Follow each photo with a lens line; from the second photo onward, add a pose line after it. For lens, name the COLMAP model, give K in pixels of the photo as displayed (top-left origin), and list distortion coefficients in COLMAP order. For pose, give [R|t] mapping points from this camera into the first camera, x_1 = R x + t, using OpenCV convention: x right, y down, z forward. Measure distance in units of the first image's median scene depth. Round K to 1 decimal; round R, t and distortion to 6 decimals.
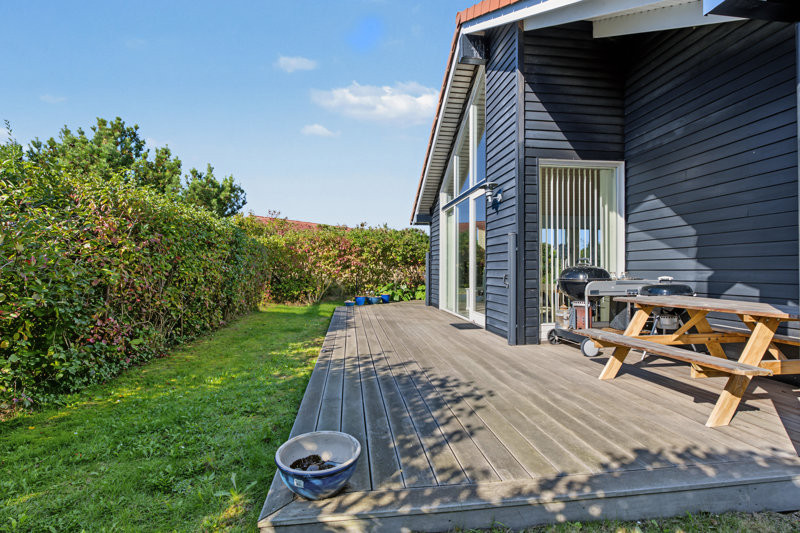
lens RADIAL K [[367.2, 0, 396.7], [0, 367.2, 267.2], [0, 0, 1]] dist [-0.002280, 0.000025]
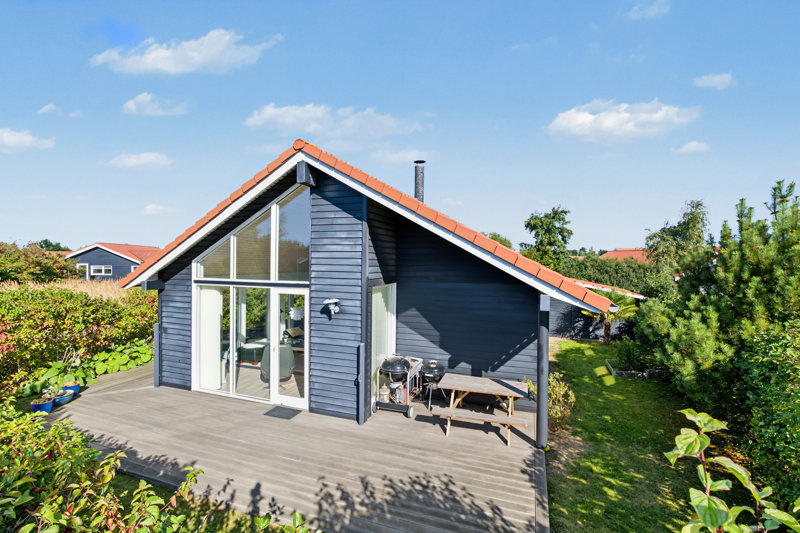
lens RADIAL K [[367.2, 0, 394.1], [0, 367.2, 265.7], [0, 0, 1]] dist [-0.002280, 0.000025]
pose [[0.462783, -0.025219, 0.886113, -1.253017], [-0.008539, 0.999422, 0.032903, -0.642572], [-0.886430, -0.022794, 0.462300, 0.406988]]
